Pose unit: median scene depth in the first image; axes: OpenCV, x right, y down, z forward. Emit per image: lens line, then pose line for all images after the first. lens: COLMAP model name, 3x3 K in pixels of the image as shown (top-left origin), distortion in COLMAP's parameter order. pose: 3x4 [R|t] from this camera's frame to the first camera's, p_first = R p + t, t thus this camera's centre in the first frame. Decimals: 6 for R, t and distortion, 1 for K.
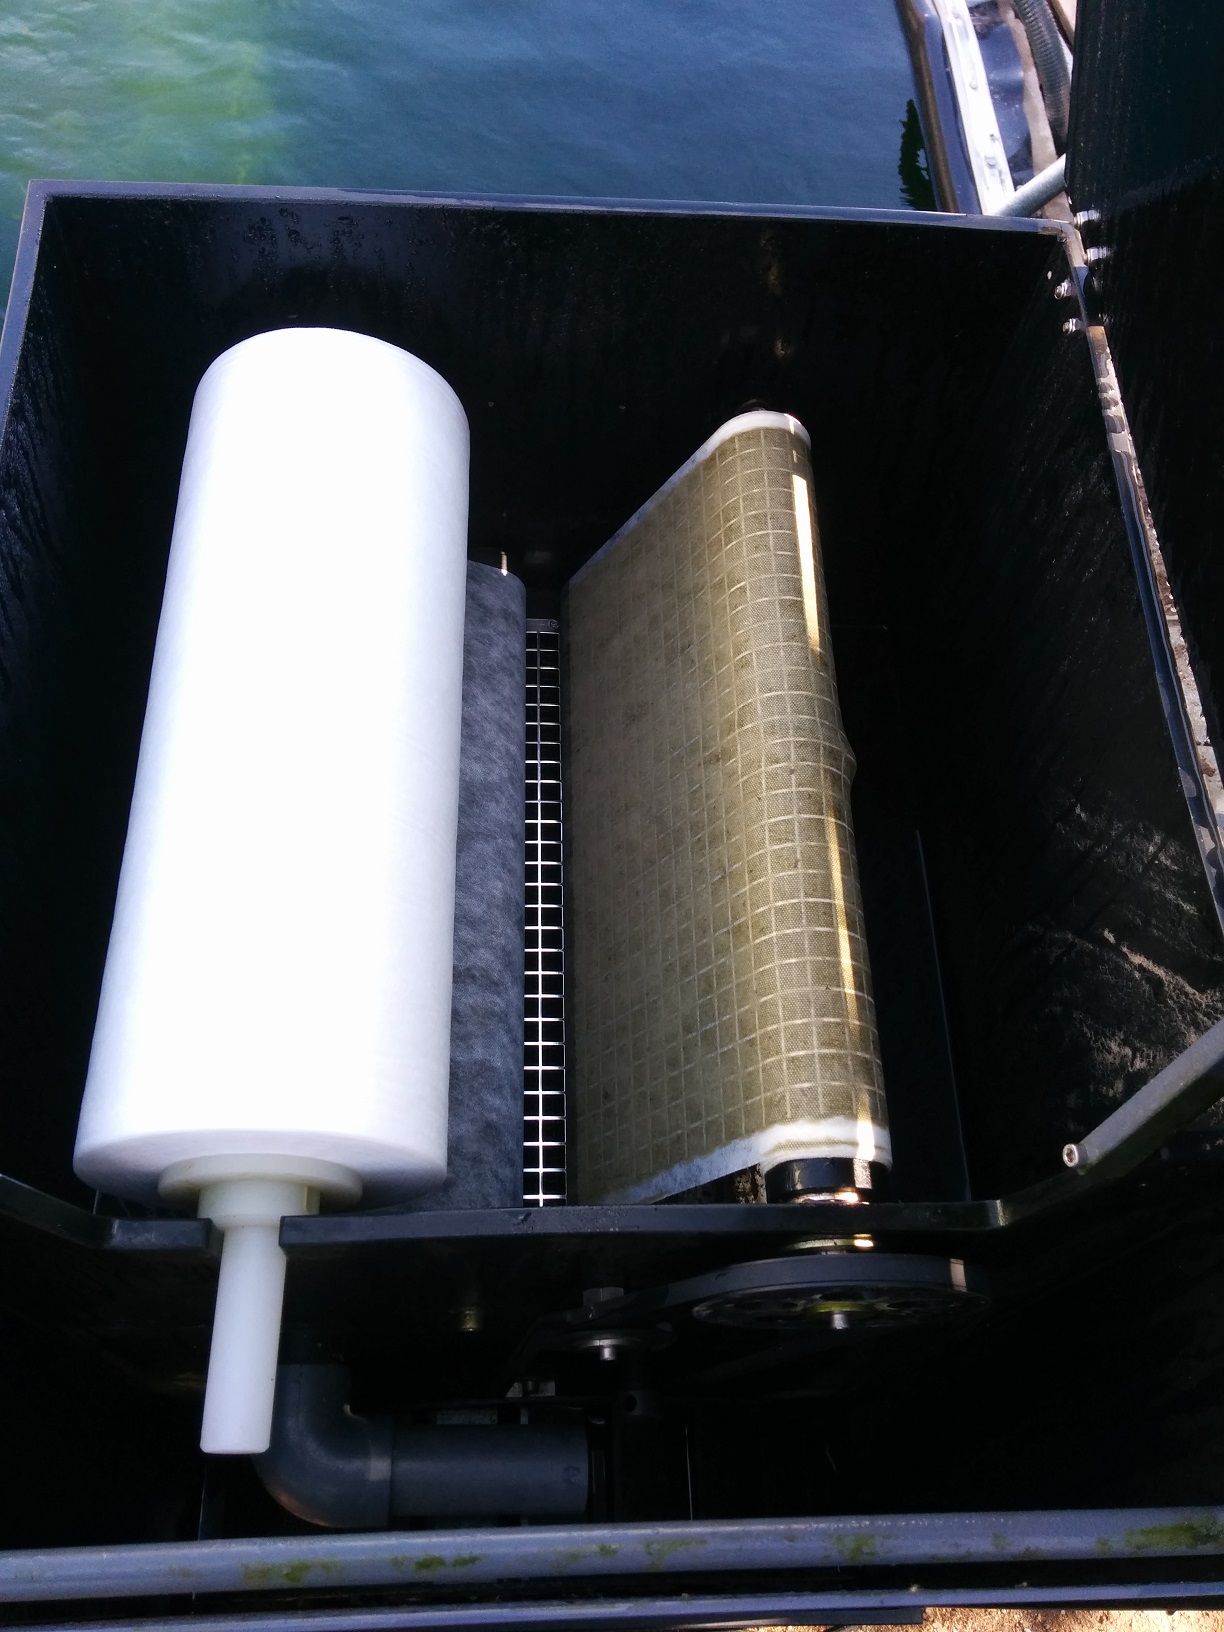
lens RADIAL K [[1414.7, 0, 603.5], [0, 1414.7, 776.8], [0, 0, 1]] dist [0.081279, -0.142222]
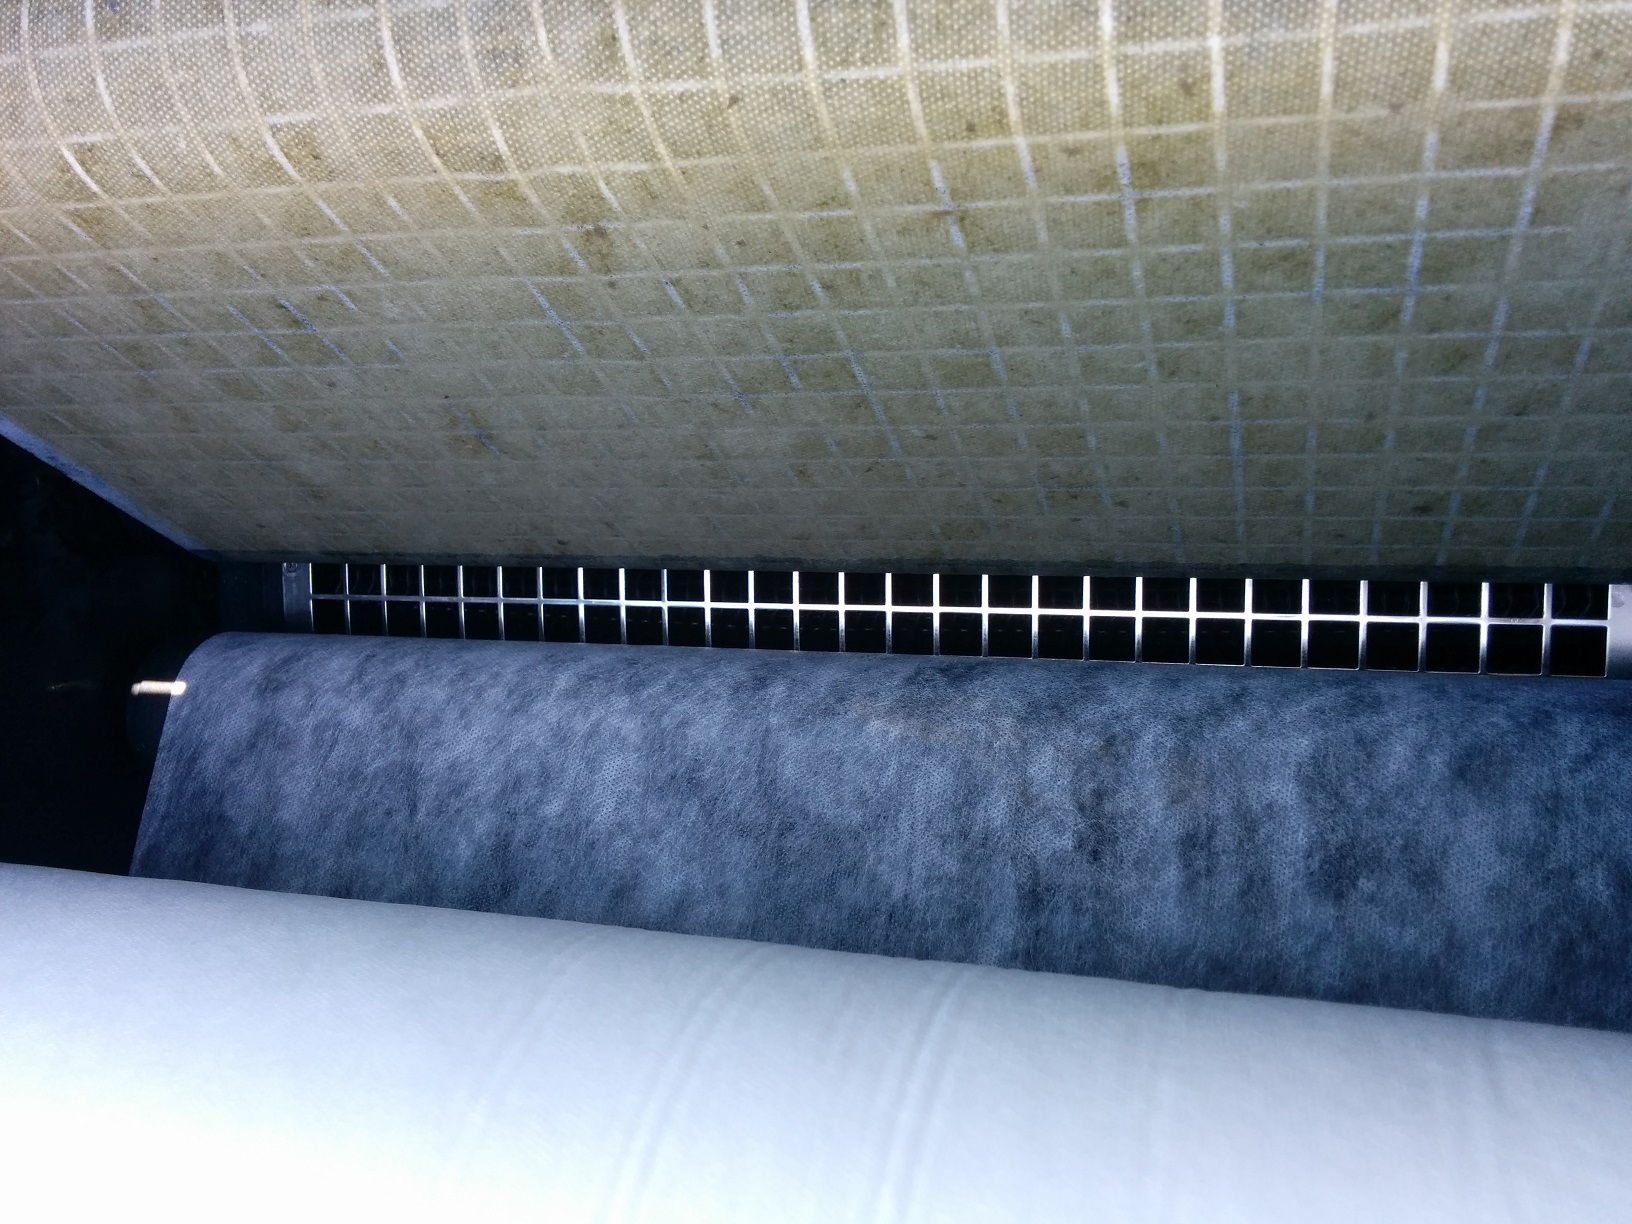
lens RADIAL K [[1414.7, 0, 787.3], [0, 1414.7, 615.1], [0, 0, 1]] dist [0.081279, -0.142222]
pose [[-0.013517, -0.980302, -0.197042, 0.057162], [0.983642, -0.048436, 0.173499, -0.032140], [-0.179625, -0.191474, 0.964921, 0.637292]]
